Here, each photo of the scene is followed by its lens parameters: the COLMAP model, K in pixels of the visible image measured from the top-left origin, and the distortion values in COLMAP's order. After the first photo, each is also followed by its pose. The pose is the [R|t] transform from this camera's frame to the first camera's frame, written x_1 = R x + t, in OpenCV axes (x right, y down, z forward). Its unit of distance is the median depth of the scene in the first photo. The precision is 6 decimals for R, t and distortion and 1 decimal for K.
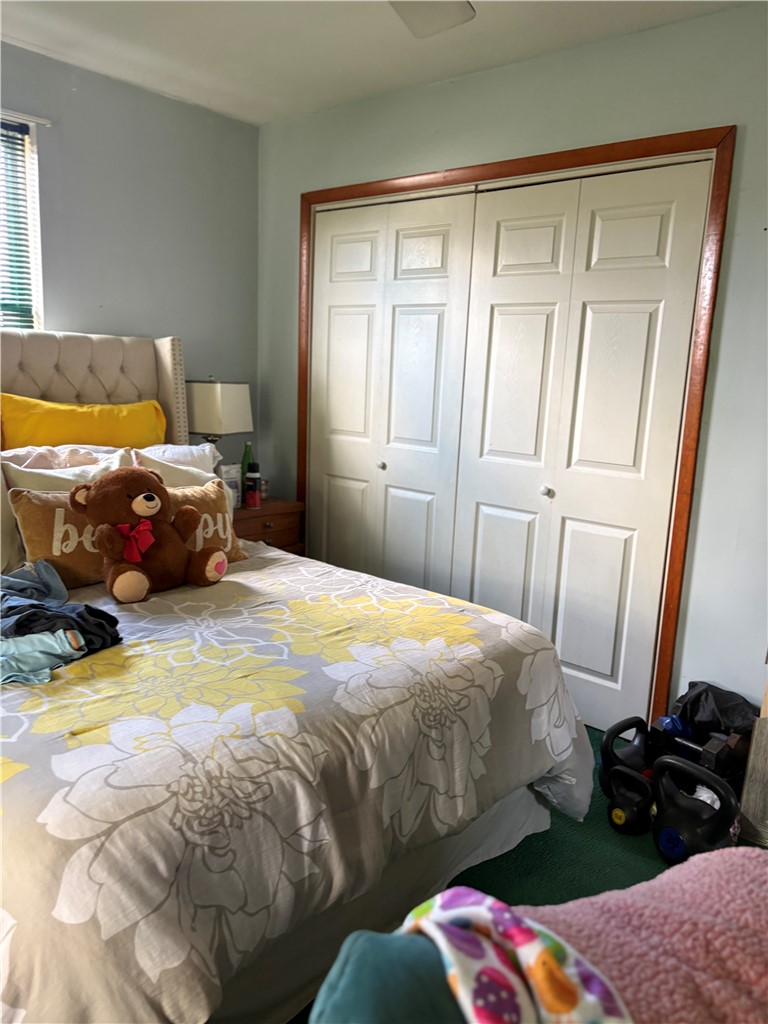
lens RADIAL K [[773.1, 0, 385.0], [0, 773.1, 517.7], [0, 0, 1]] dist [0.015798, -0.017348]
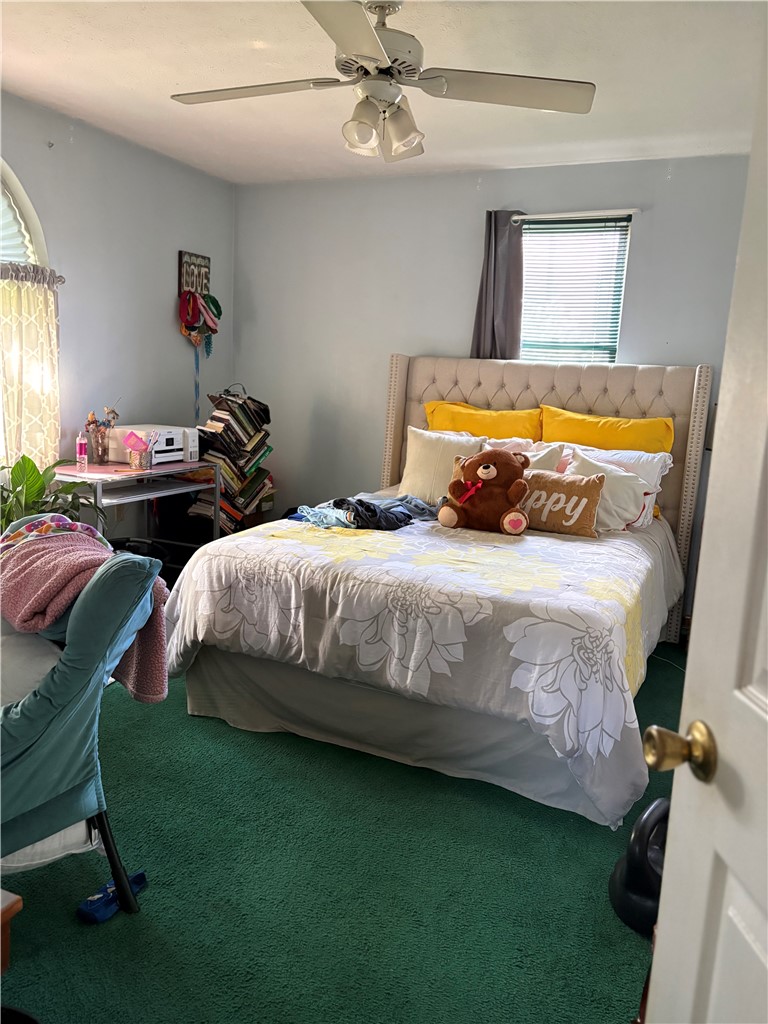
lens RADIAL K [[773.1, 0, 385.8], [0, 773.1, 508.1], [0, 0, 1]] dist [0.015798, -0.017348]
pose [[0.302363, 0.135991, -0.943442, 1.352496], [-0.215254, 0.973944, 0.071401, -0.015812], [0.928570, 0.181491, 0.323757, 0.450014]]
